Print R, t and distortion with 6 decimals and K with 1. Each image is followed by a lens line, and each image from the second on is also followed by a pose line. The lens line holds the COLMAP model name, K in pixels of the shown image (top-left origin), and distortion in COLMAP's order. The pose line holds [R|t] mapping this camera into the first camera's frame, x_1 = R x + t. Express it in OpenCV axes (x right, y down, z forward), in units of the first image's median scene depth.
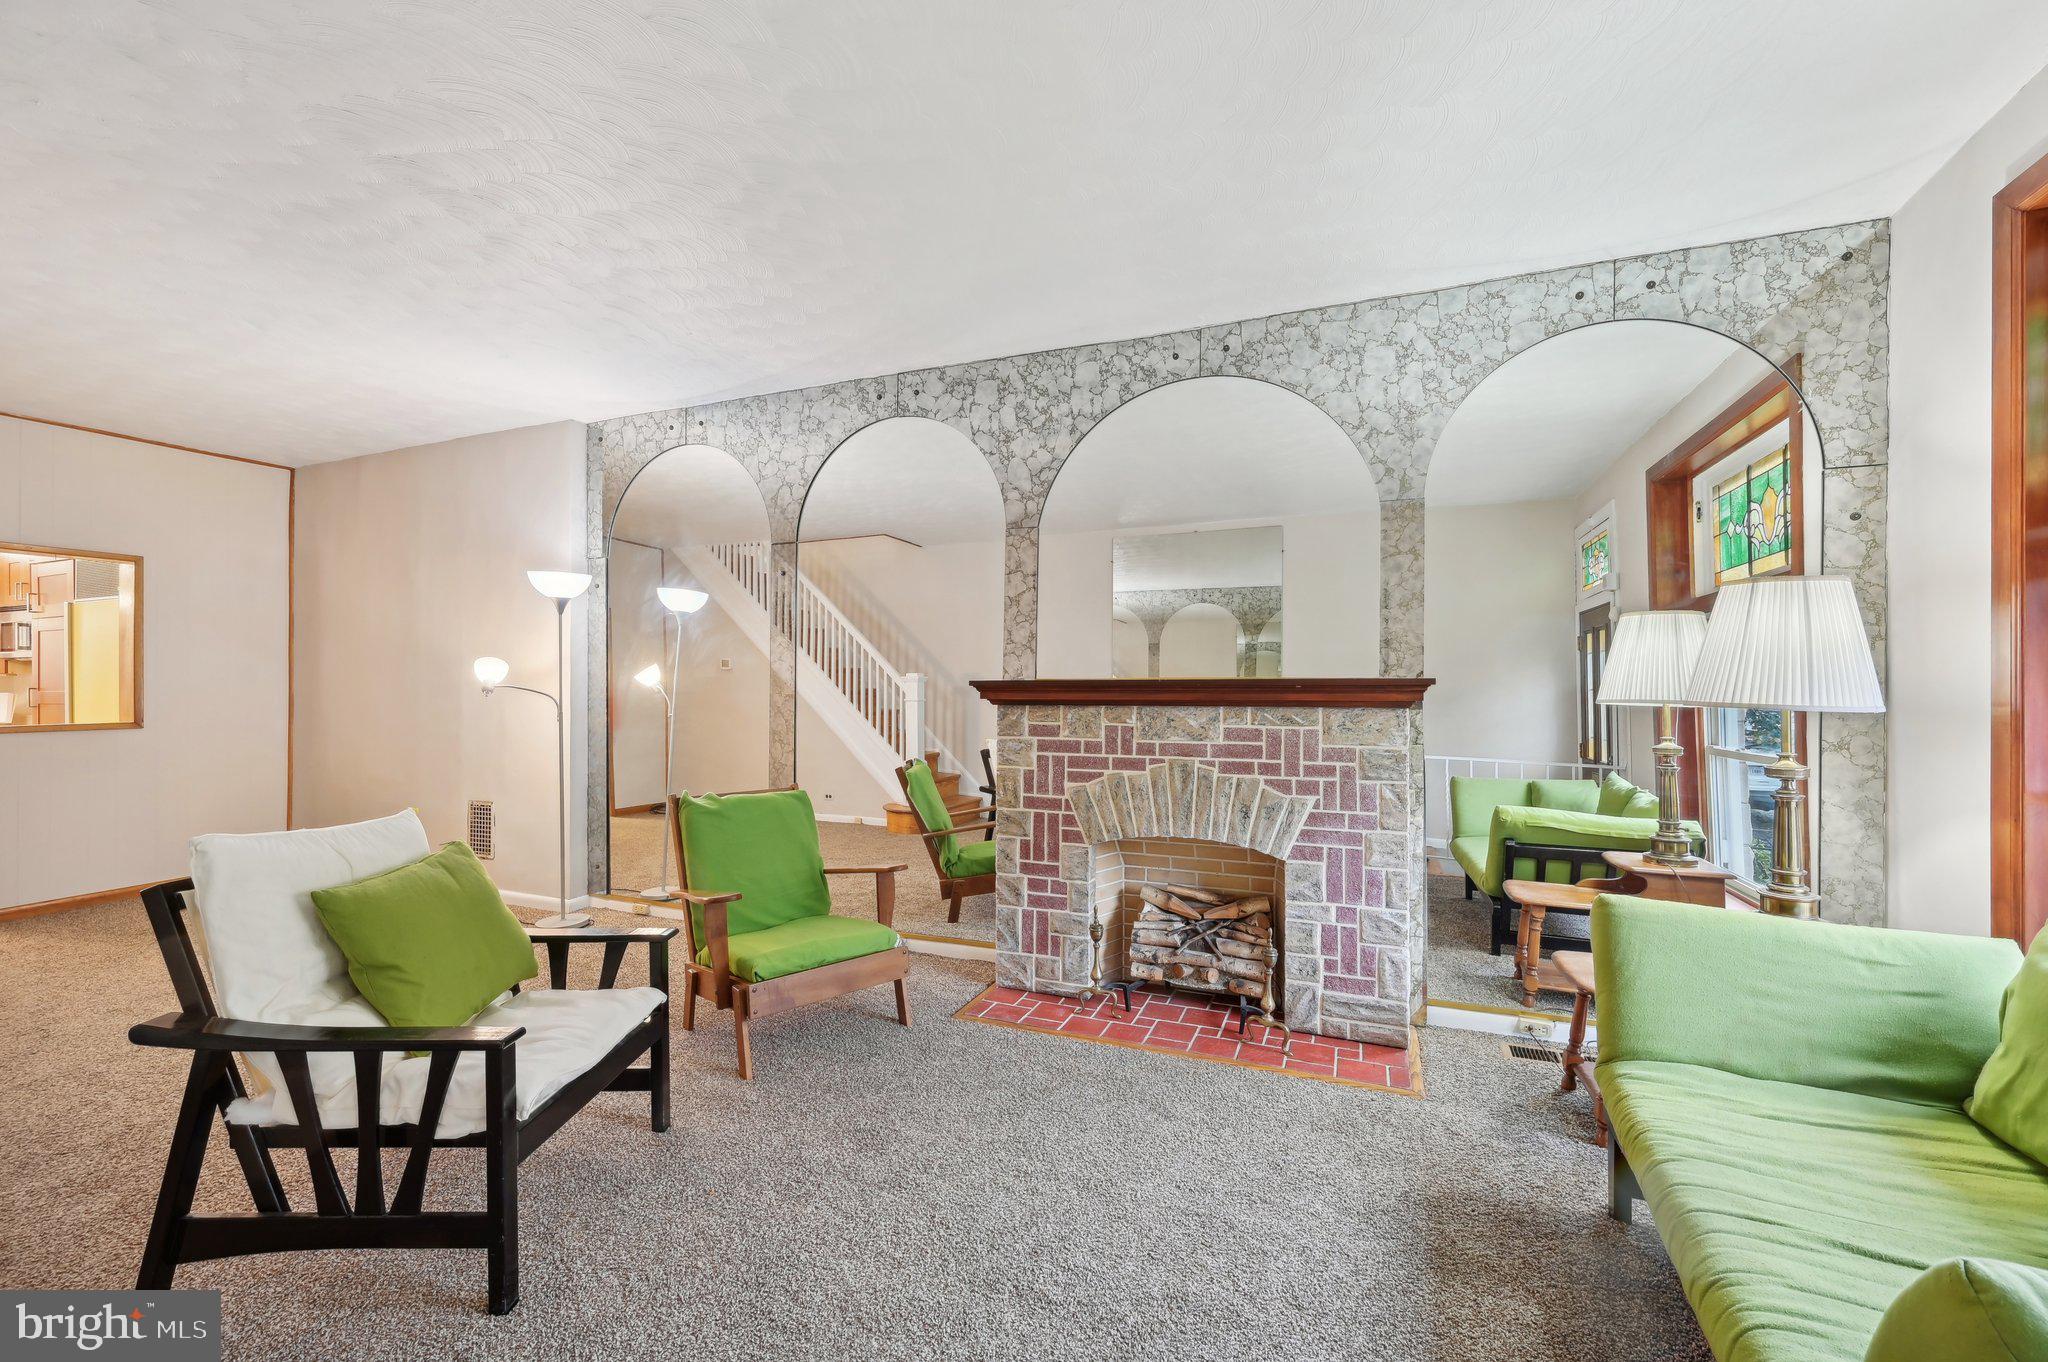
lens RADIAL K [[814.5, 0, 1027.1], [0, 814.5, 686.0], [0, 0, 1]] dist [0.001192, 0.000200]
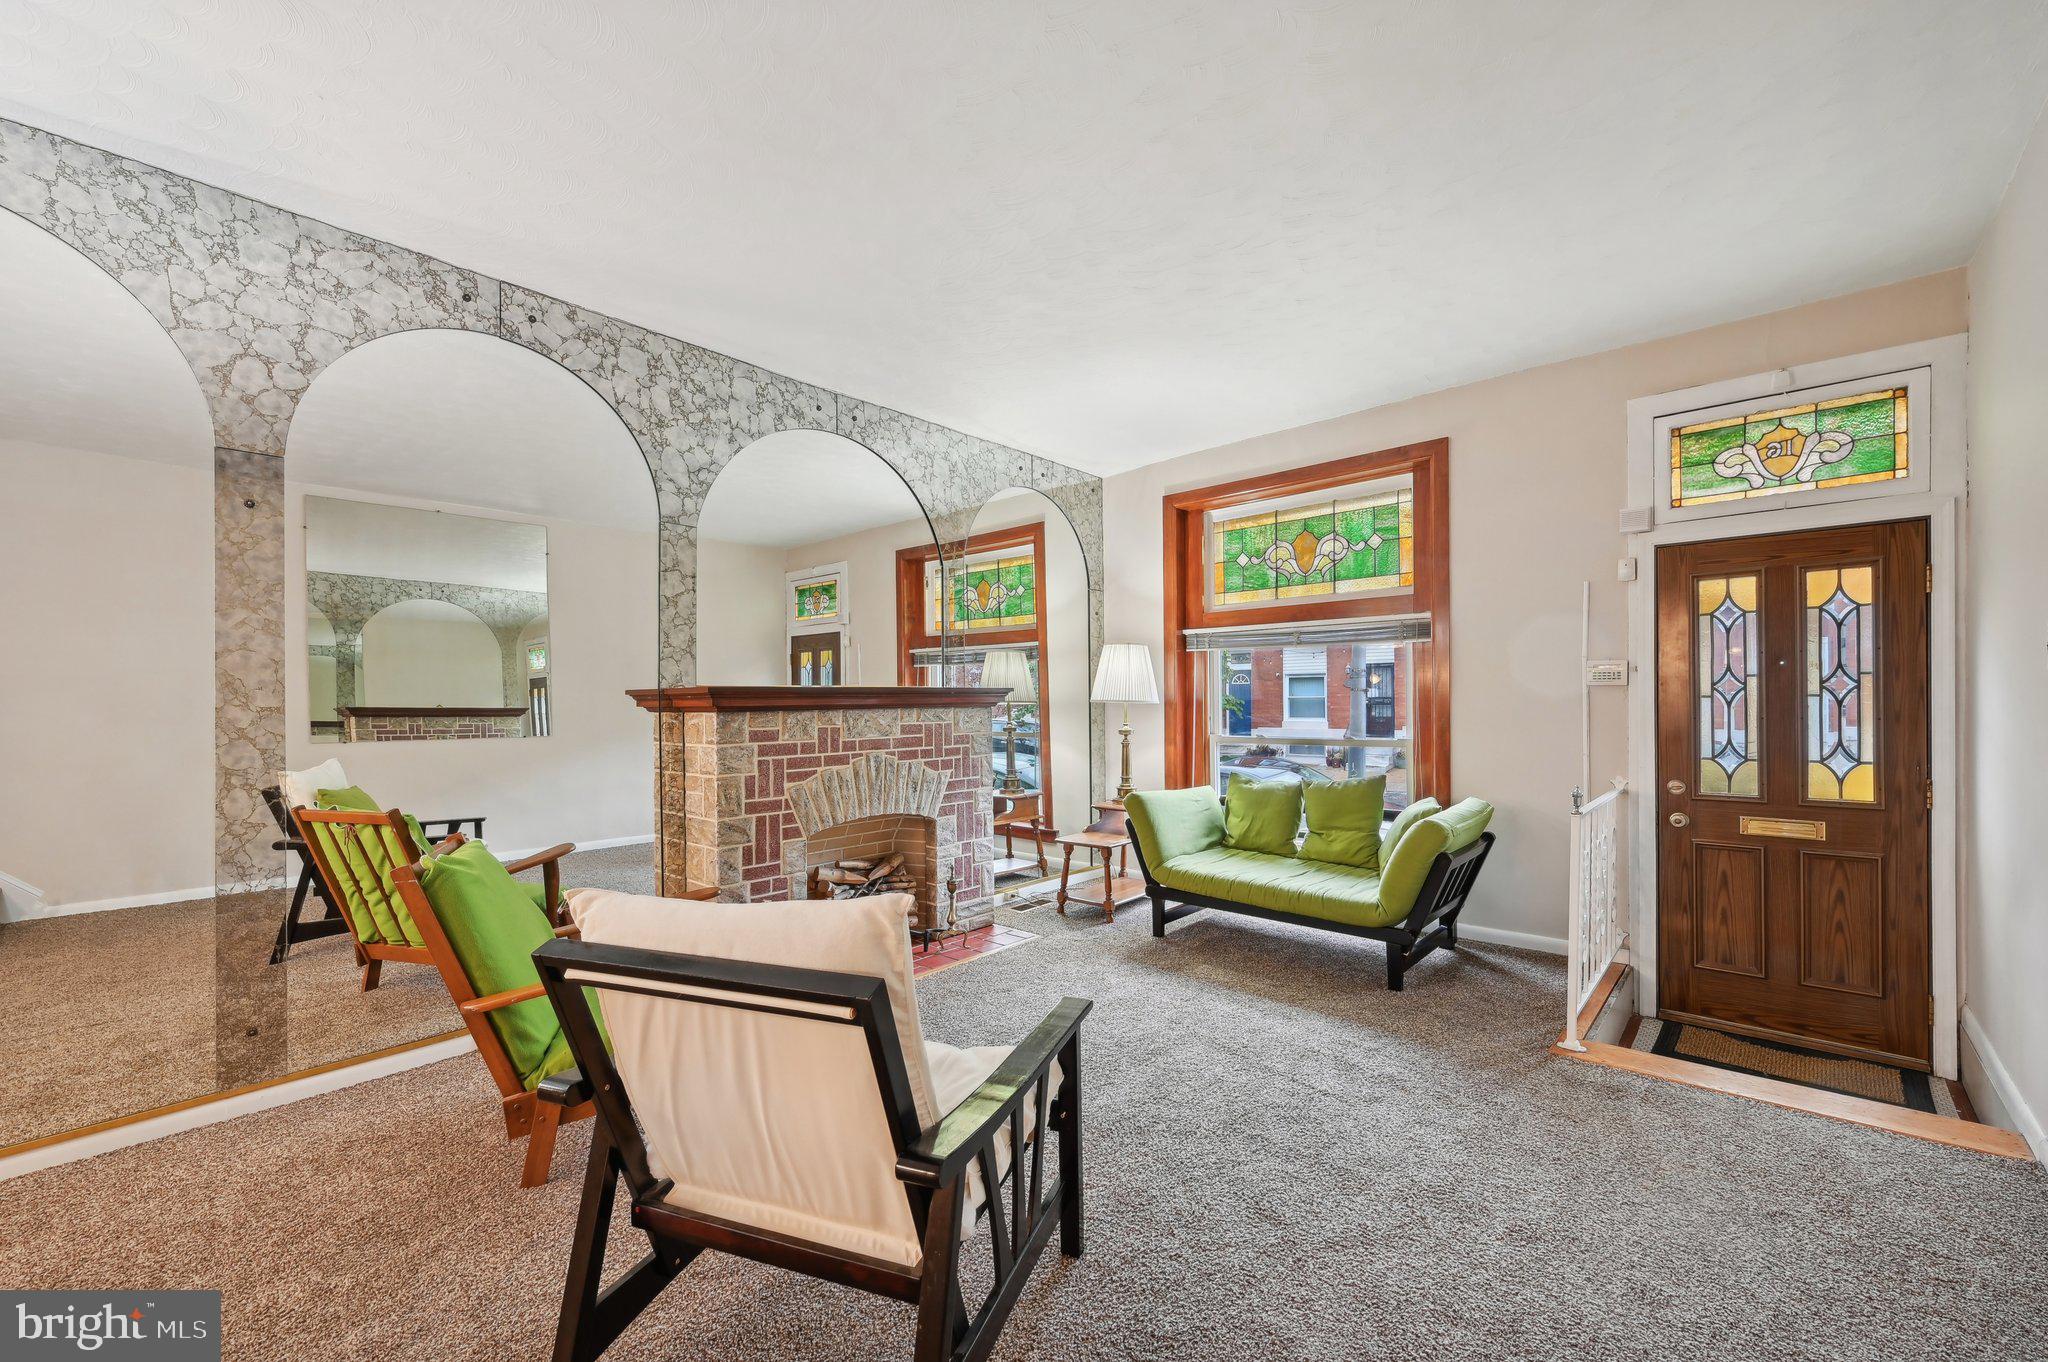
lens RADIAL K [[814.5, 0, 1031.0], [0, 814.5, 698.4], [0, 0, 1]] dist [0.001192, 0.000200]
pose [[0.352319, -0.004659, 0.935868, -0.814285], [0.004841, 0.999983, 0.003156, 0.005770], [-0.935868, 0.003419, 0.352336, 0.318959]]
